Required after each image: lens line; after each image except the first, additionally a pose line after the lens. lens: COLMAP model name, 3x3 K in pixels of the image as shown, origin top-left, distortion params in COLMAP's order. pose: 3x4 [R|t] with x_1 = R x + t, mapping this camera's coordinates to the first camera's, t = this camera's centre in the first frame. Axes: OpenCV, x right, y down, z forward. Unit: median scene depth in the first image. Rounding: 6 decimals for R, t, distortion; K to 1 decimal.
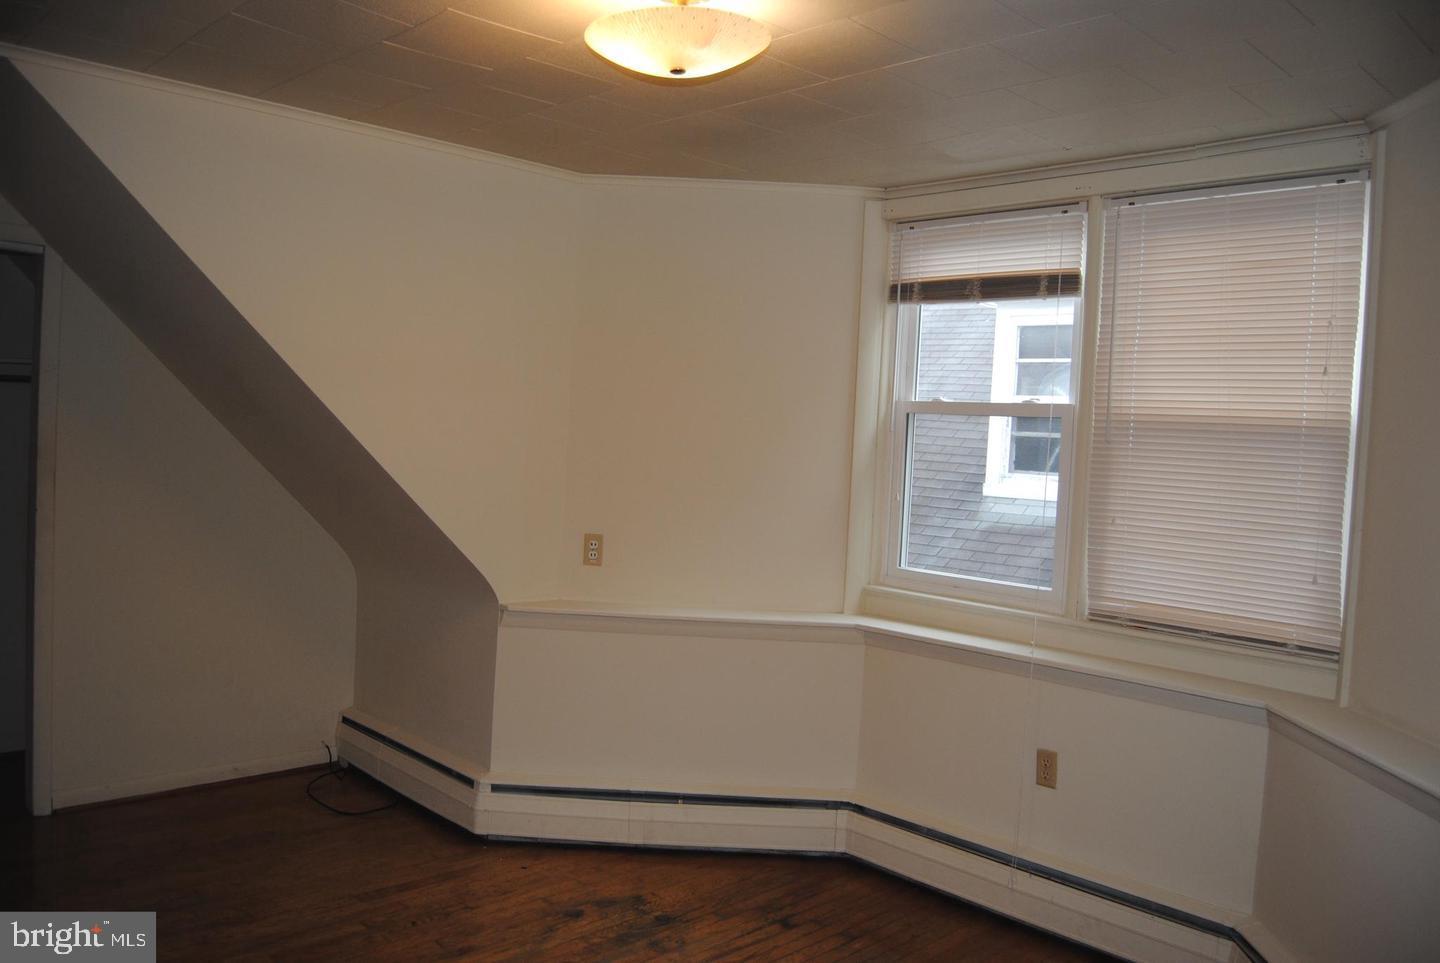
lens RADIAL K [[1131.3, 0, 729.0], [0, 1131.3, 477.1], [0, 0, 1]] dist [-0.092618, 0.033436]
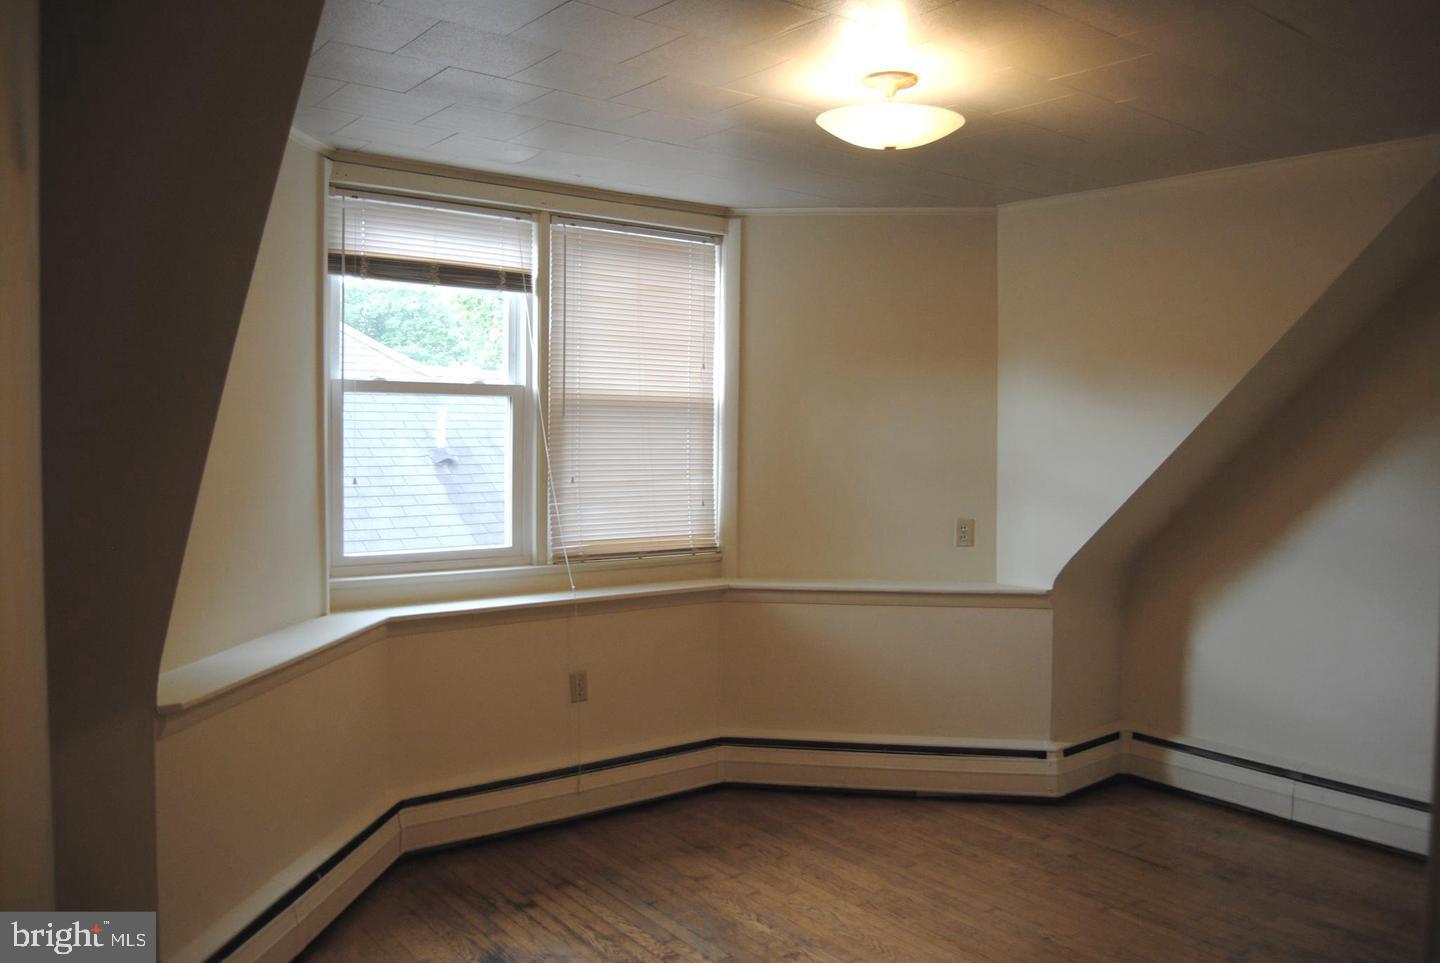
lens RADIAL K [[1131.3, 0, 729.0], [0, 1131.3, 477.1], [0, 0, 1]] dist [-0.092618, 0.033436]
pose [[0.107846, -0.097611, 0.989364, -0.797364], [0.027571, 0.995079, 0.095169, -0.071417], [-0.993785, 0.017014, 0.110007, 0.622137]]
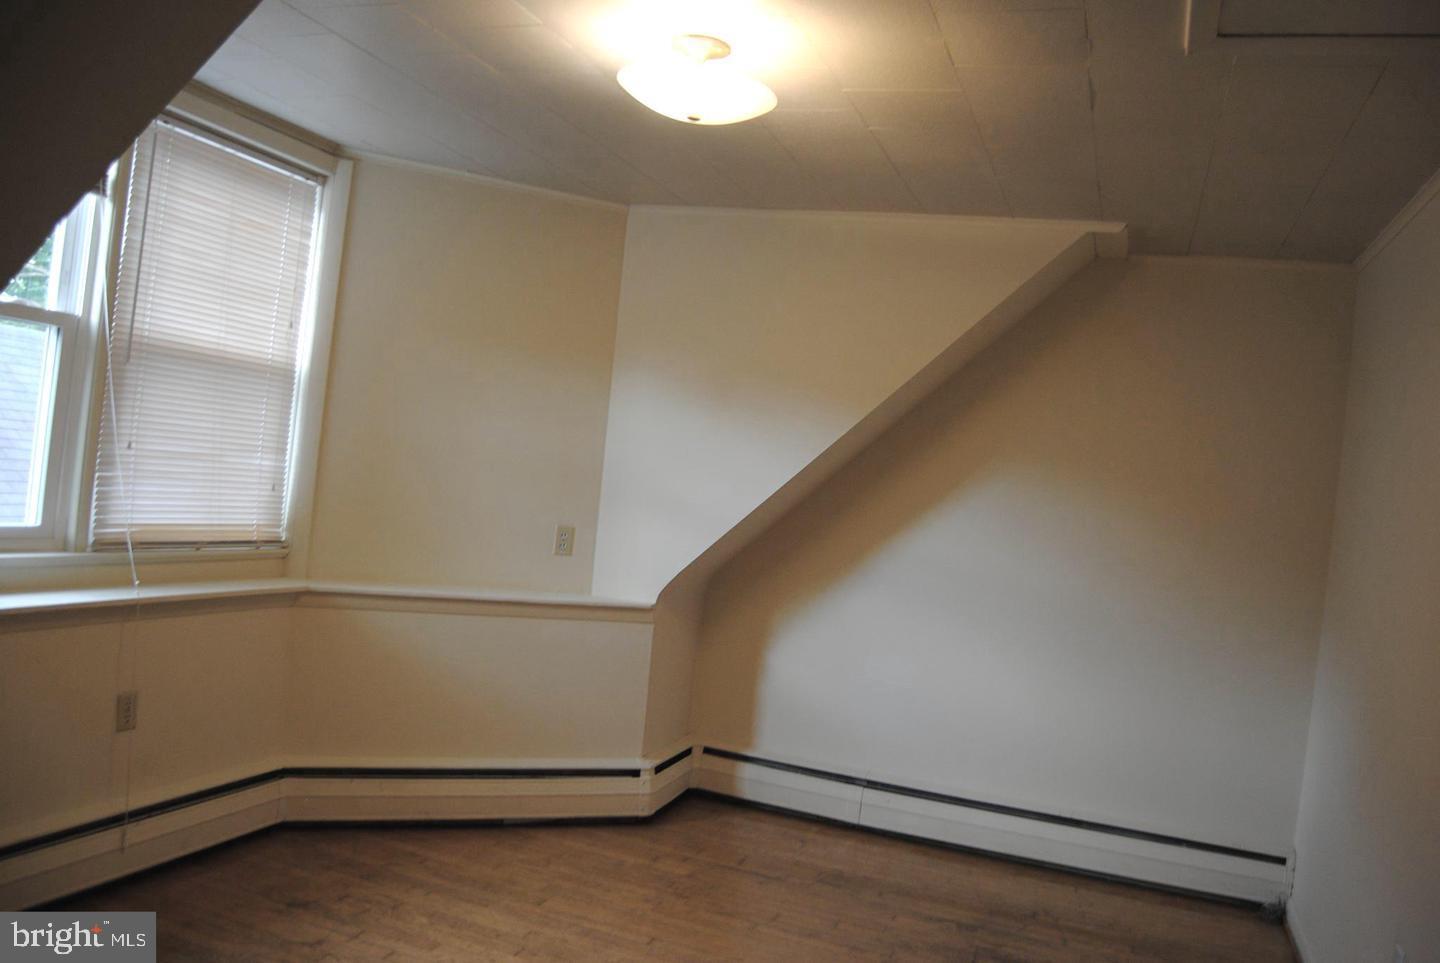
lens RADIAL K [[1131.3, 0, 729.0], [0, 1131.3, 477.1], [0, 0, 1]] dist [-0.092618, 0.033436]
pose [[-0.428979, -0.102983, 0.897425, -0.672017], [-0.104744, 0.992449, 0.063819, -0.044387], [-0.897221, -0.066623, -0.436526, 0.857689]]
